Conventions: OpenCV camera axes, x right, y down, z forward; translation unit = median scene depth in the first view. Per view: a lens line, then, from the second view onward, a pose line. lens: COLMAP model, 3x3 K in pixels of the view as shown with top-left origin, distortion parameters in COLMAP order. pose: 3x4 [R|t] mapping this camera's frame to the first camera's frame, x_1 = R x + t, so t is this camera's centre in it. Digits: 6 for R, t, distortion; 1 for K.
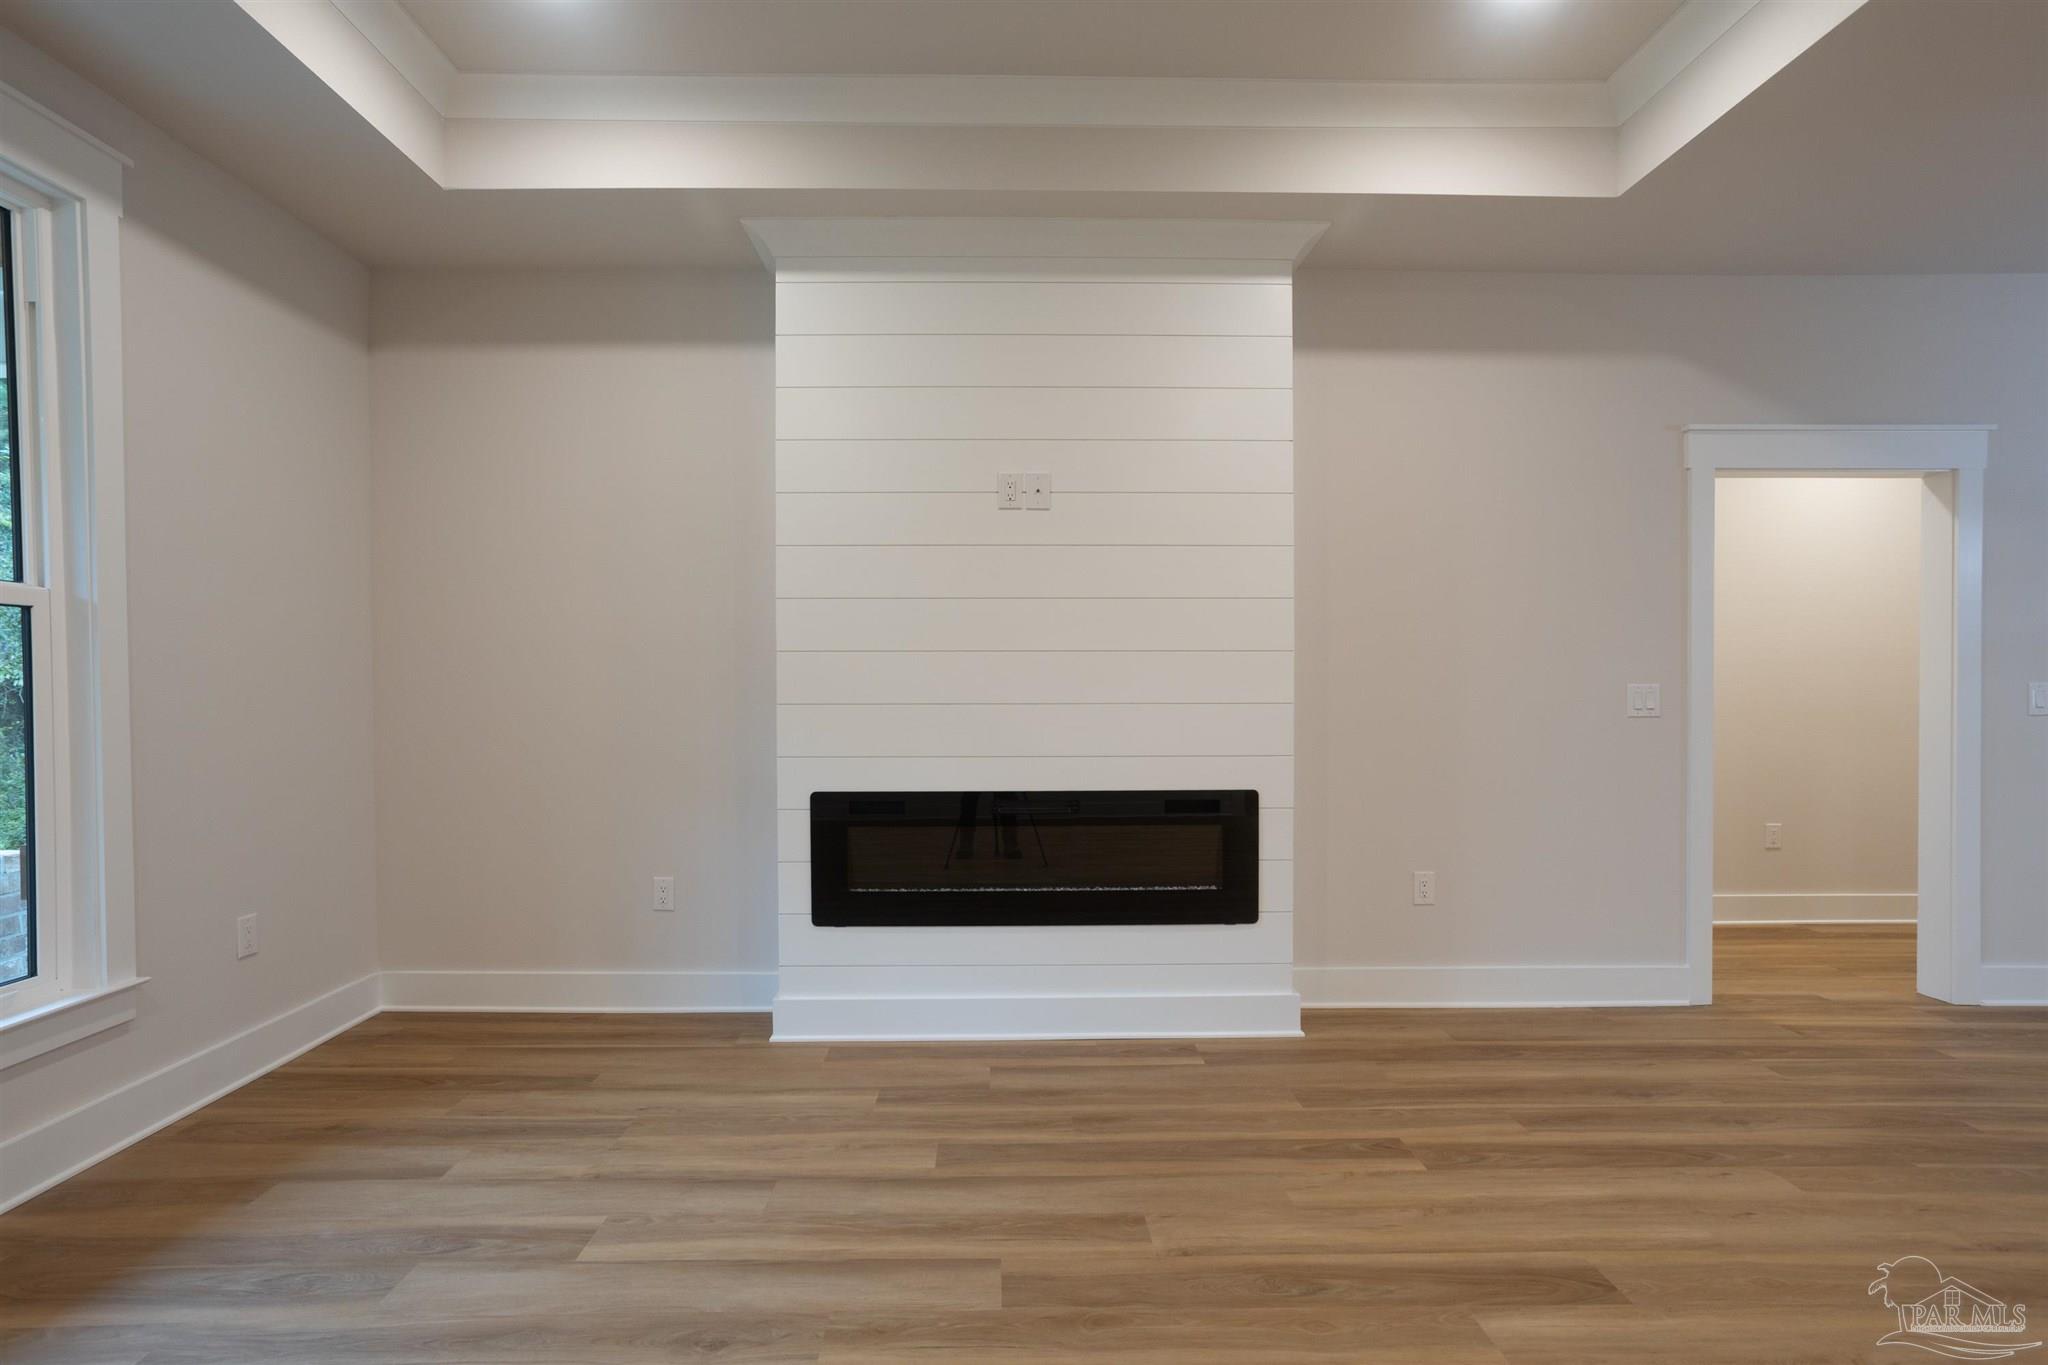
lens RADIAL K [[1005.3, 0, 1016.7], [0, 1005.3, 685.1], [0, 0, 1]] dist [-0.051007, 0.038144]
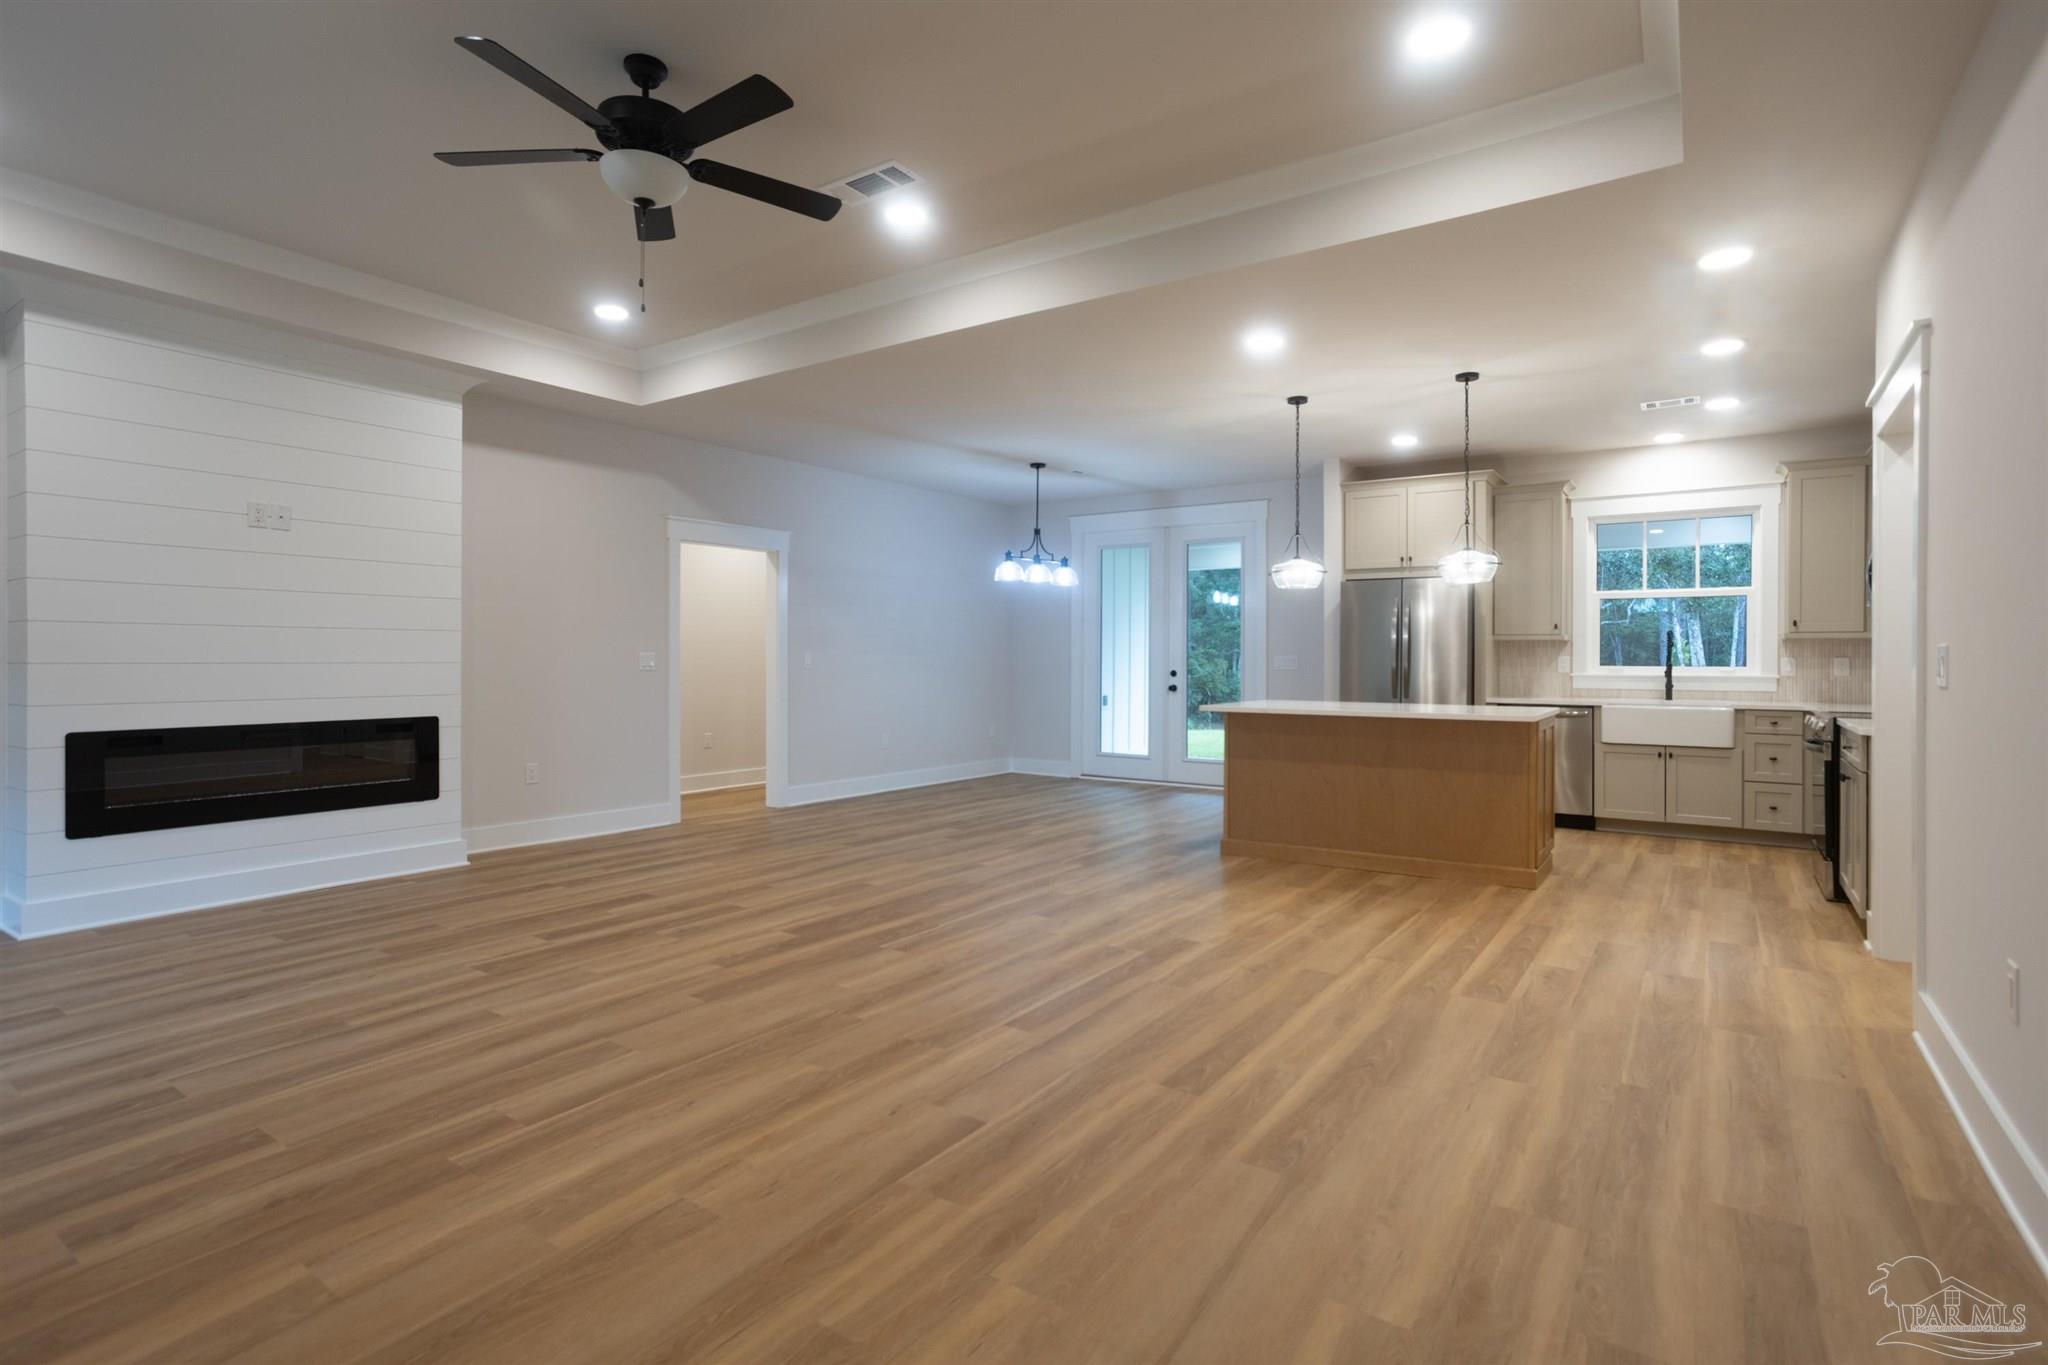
lens RADIAL K [[1005.3, 0, 1016.7], [0, 1005.3, 685.1], [0, 0, 1]] dist [-0.051007, 0.038144]
pose [[0.583522, -0.018798, 0.811880, -0.514178], [-0.002805, 0.999679, 0.025162, 0.011347], [-0.812092, -0.016960, 0.583282, -0.693582]]
